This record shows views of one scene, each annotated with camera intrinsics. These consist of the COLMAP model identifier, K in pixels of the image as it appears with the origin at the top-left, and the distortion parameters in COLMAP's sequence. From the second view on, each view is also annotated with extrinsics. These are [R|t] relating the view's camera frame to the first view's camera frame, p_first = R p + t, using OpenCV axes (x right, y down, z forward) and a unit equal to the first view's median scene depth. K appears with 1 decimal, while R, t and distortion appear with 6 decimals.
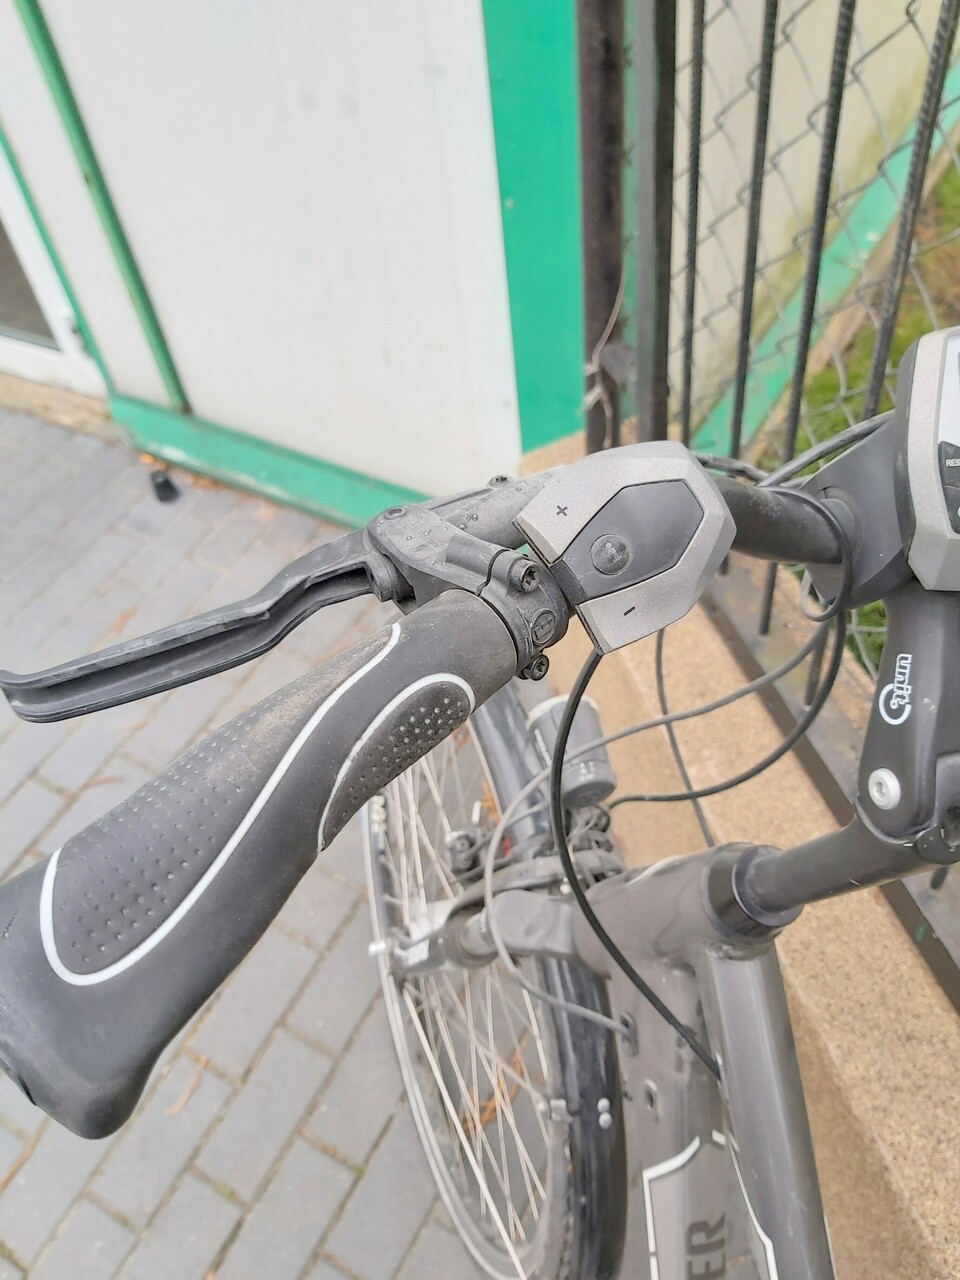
lens RADIAL K [[988.1, 0, 480.0], [0, 988.1, 640.0], [0, 0, 1]] dist [0.051939, -0.102113]
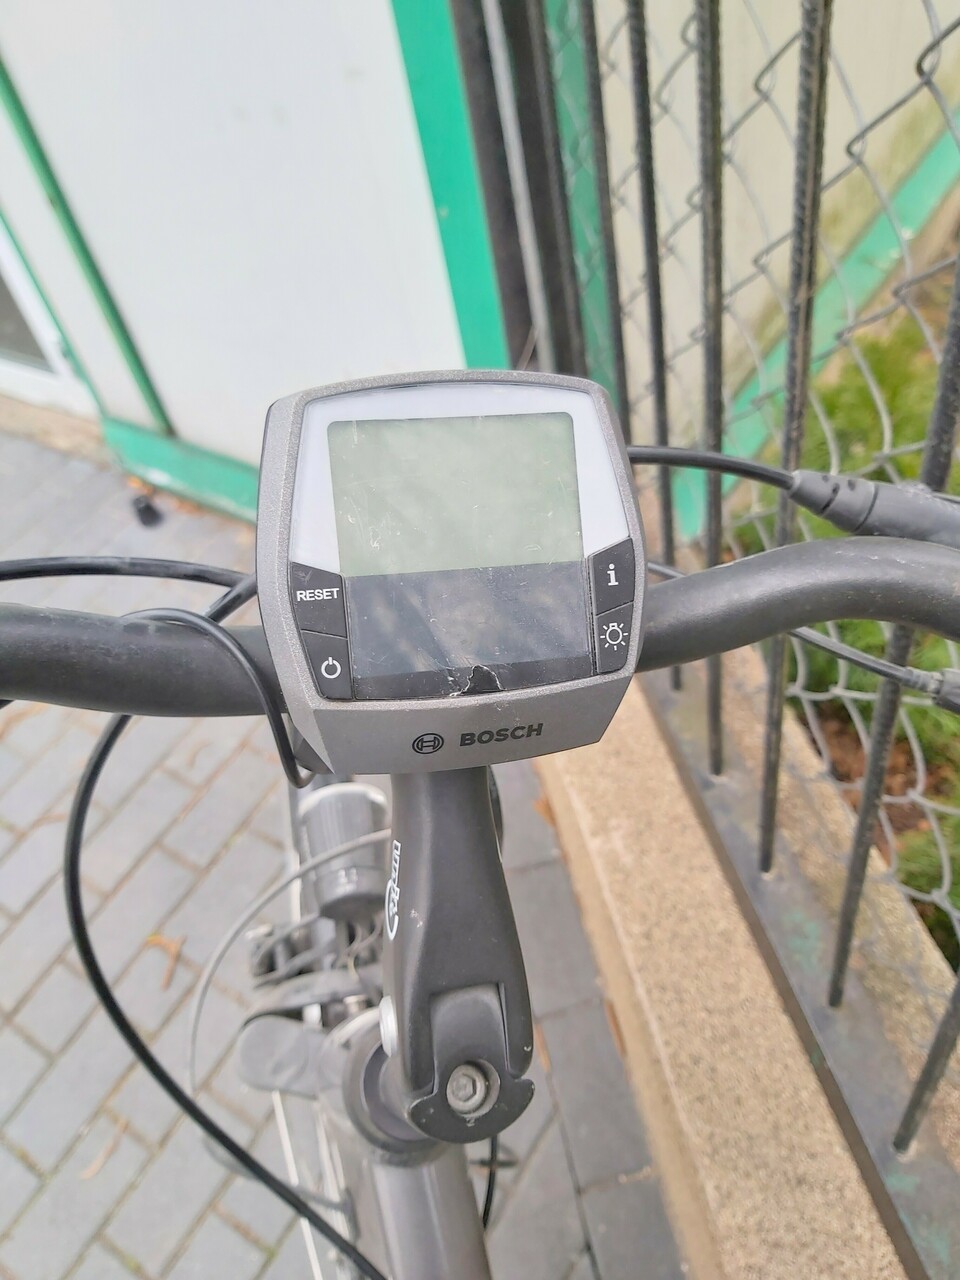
lens RADIAL K [[991.5, 0, 470.4], [0, 991.5, 639.5], [0, 0, 1]] dist [0.048457, -0.105913]
pose [[0.995777, 0.002294, -0.091774, 0.219208], [-0.003091, 0.999959, -0.008541, -0.049463], [0.091751, 0.008789, 0.995743, 0.124905]]
